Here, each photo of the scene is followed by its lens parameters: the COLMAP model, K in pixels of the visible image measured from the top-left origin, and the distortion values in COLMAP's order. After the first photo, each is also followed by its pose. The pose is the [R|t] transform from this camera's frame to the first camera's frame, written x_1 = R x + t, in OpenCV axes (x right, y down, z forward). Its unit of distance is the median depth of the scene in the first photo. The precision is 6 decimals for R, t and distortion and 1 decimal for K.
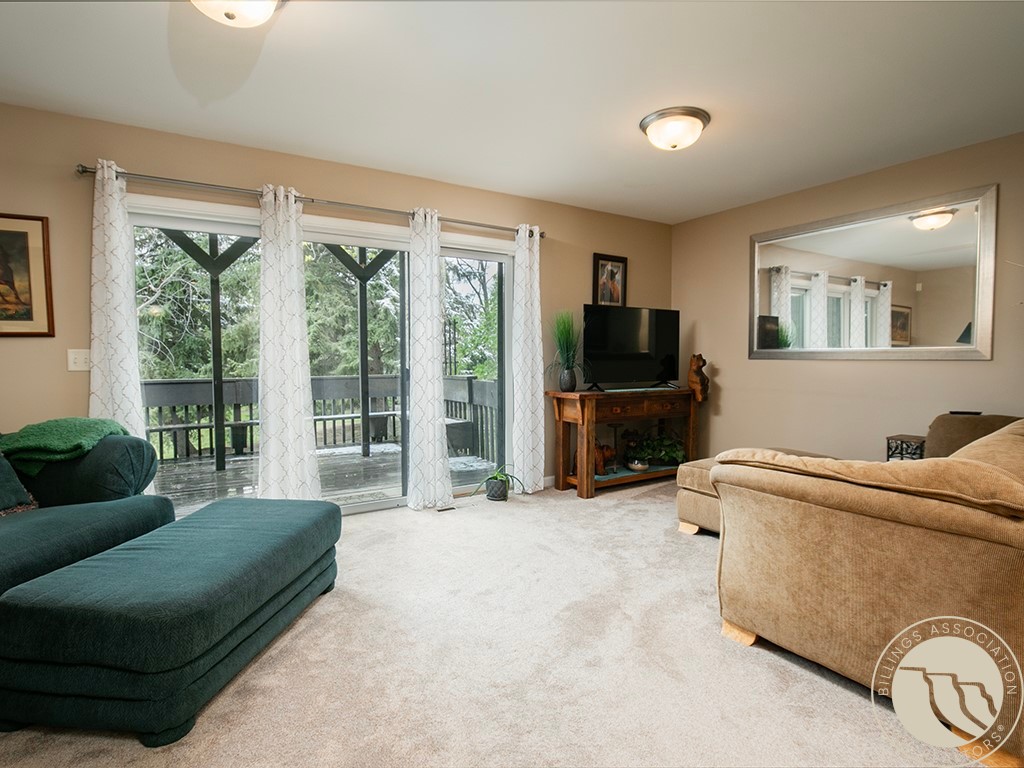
lens RADIAL K [[535.2, 0, 510.2], [0, 535.2, 383.2], [0, 0, 1]] dist [-0.030764, 0.003550]
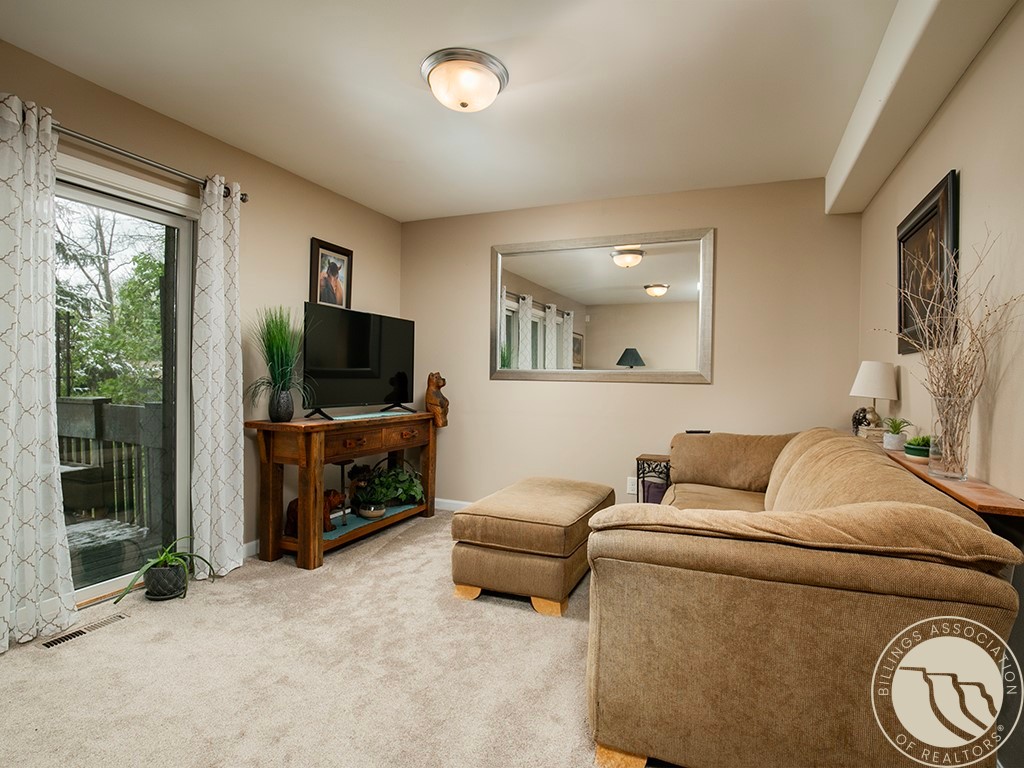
lens RADIAL K [[535.2, 0, 534.5], [0, 535.2, 383.0], [0, 0, 1]] dist [-0.030764, 0.003550]
pose [[0.799400, 0.008742, 0.600736, -0.048588], [0.010591, 0.999534, -0.028638, -0.011631], [-0.600706, 0.029256, 0.798934, 0.223924]]
